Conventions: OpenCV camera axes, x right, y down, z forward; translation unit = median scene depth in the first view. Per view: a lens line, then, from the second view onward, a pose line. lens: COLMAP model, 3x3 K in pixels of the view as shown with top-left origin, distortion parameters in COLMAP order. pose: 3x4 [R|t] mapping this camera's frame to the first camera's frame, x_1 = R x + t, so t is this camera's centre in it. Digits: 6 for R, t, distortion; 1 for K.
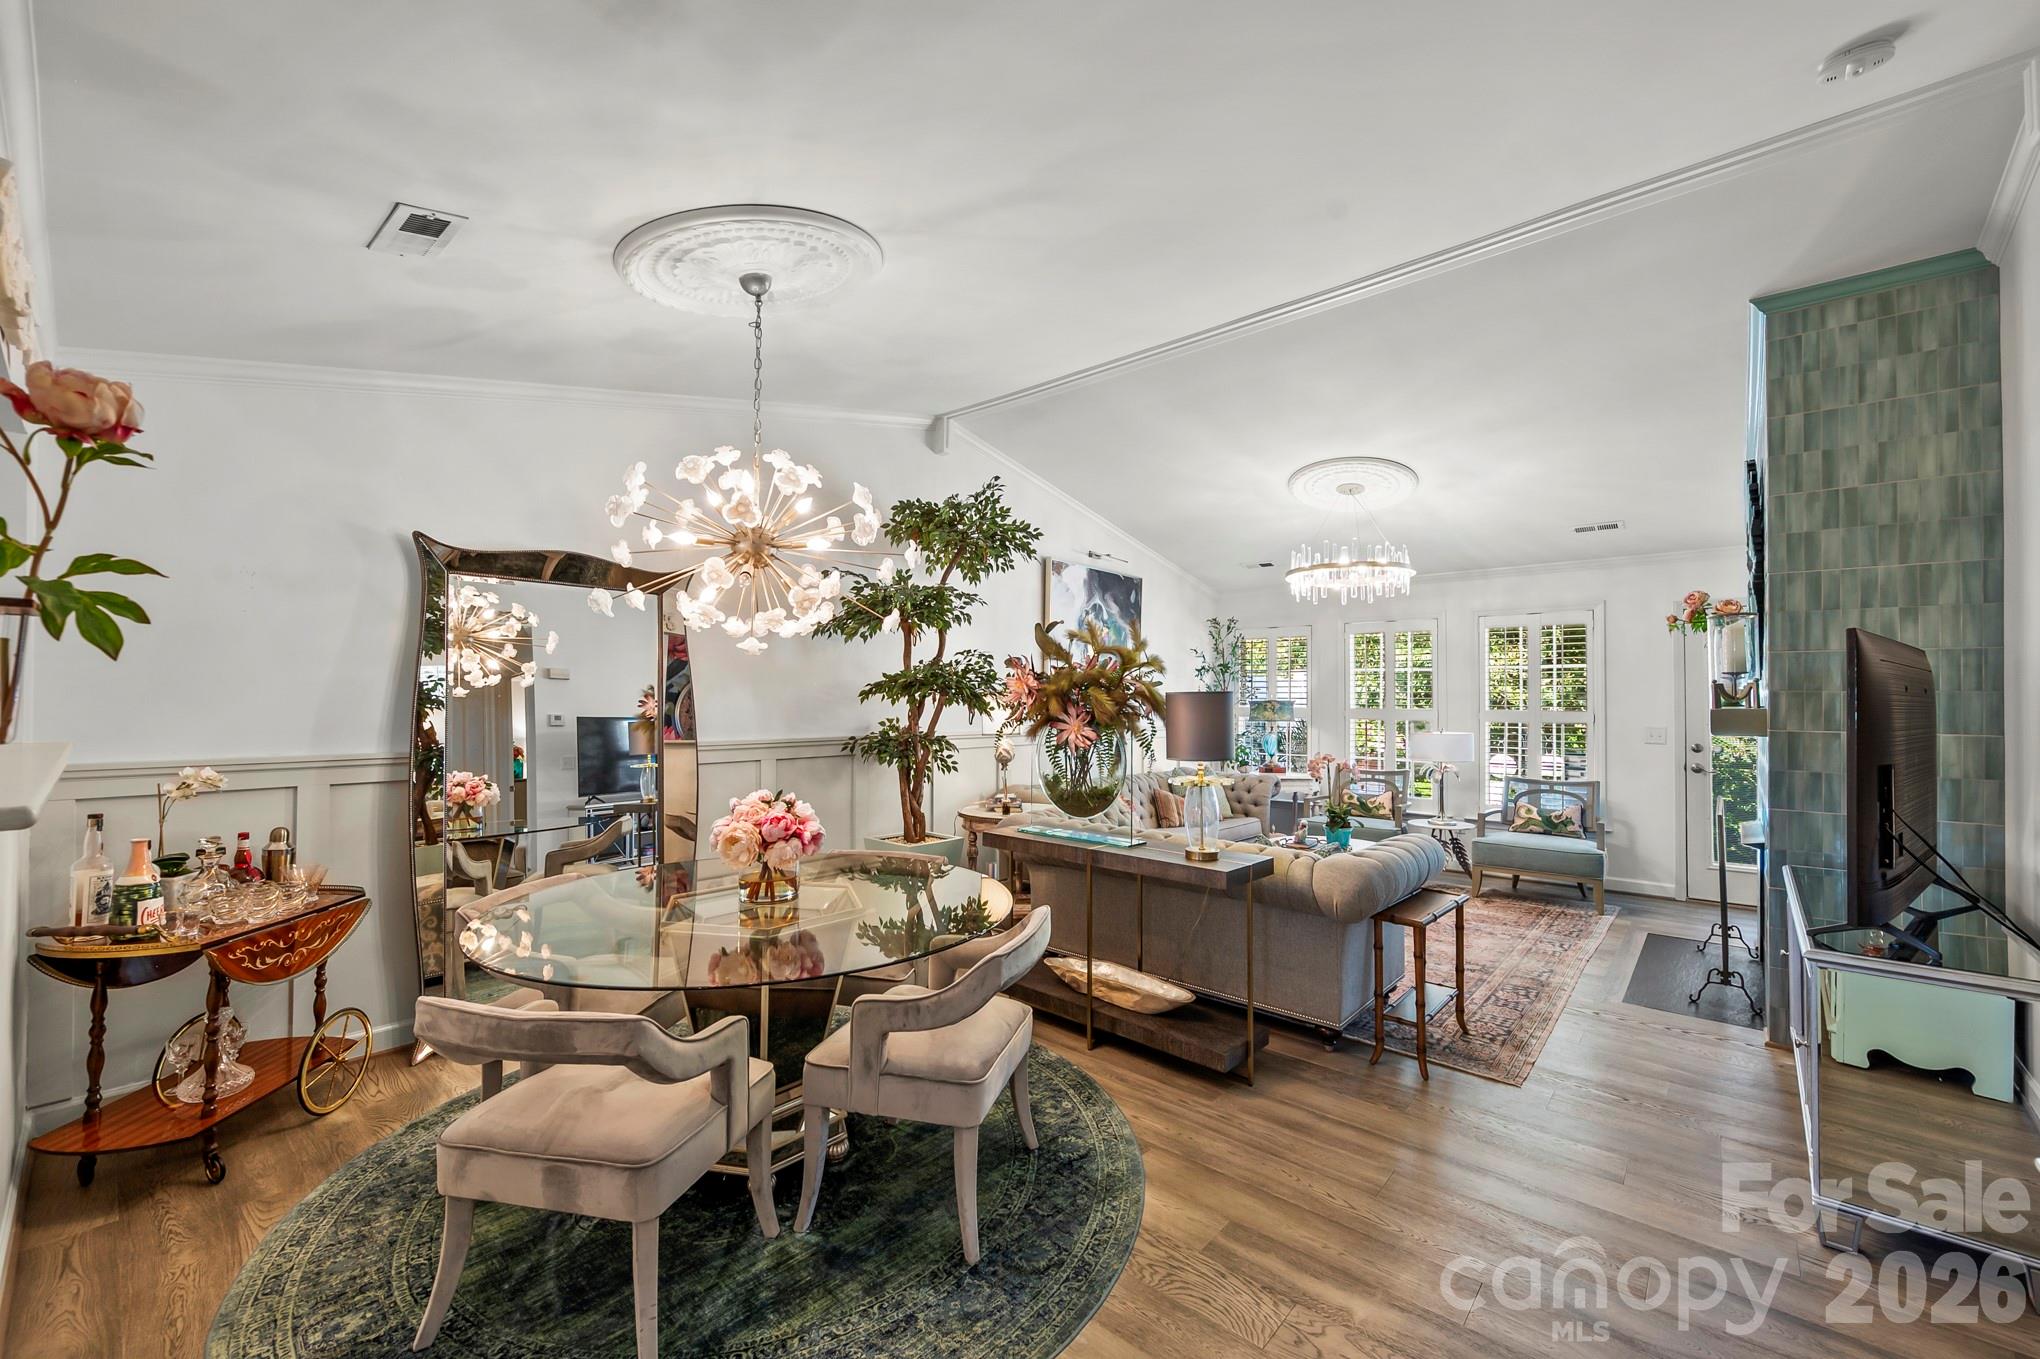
lens RADIAL K [[816.3, 0, 1026.5], [0, 816.3, 680.3], [0, 0, 1]] dist [-0.000716, -0.000112]
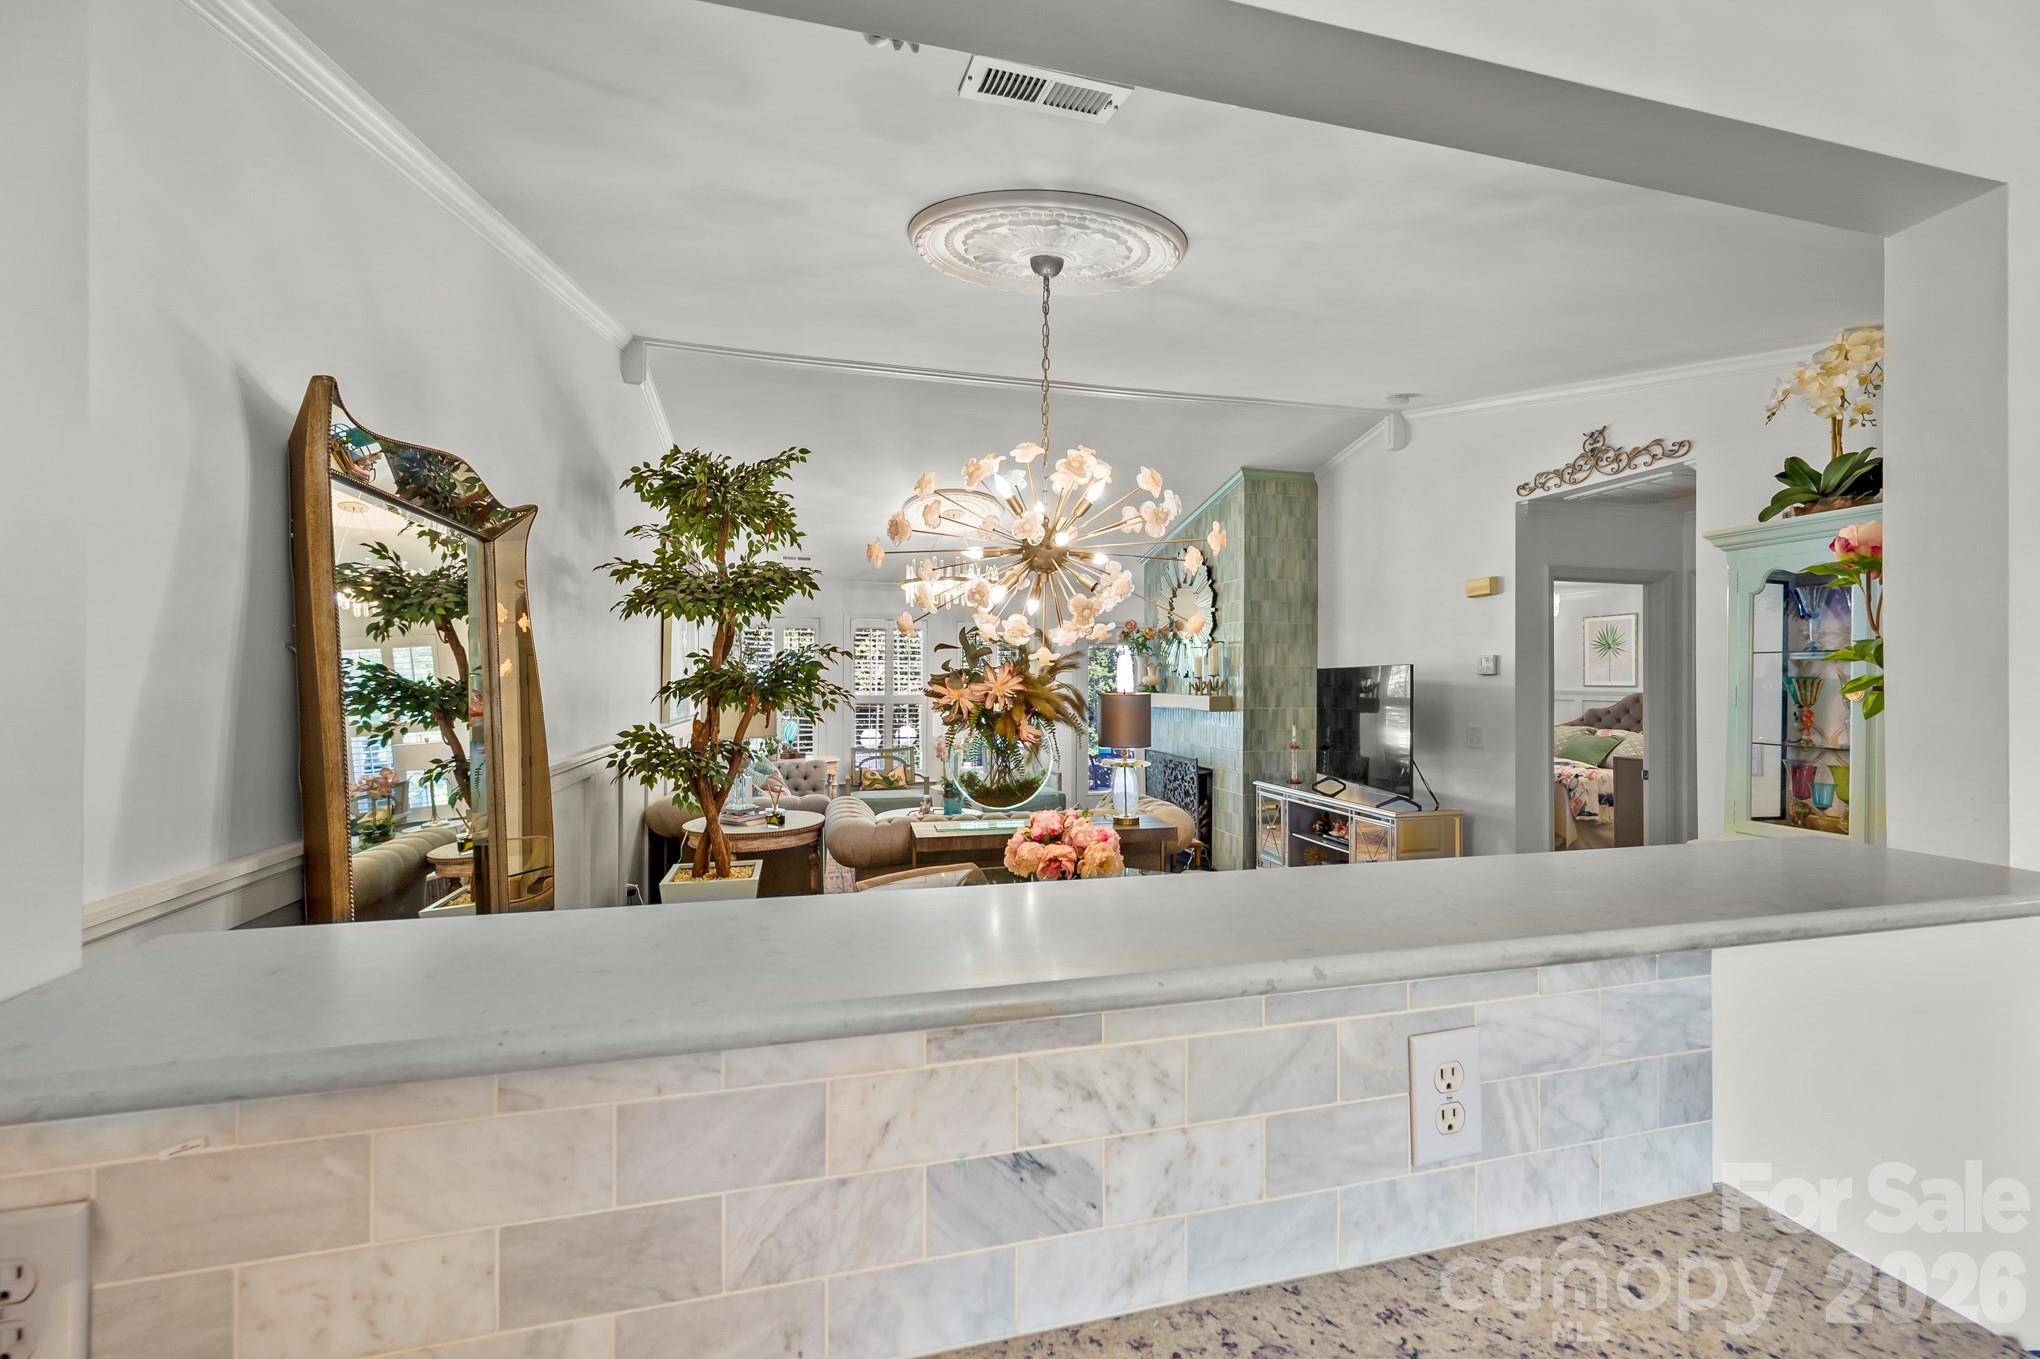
lens RADIAL K [[816.3, 0, 1026.5], [0, 816.3, 680.3], [0, 0, 1]] dist [-0.000716, -0.000112]
pose [[0.564113, -0.003776, 0.825689, -0.891750], [-0.019841, 0.999639, 0.018127, -0.024983], [-0.825459, -0.026608, 0.563834, 0.389853]]
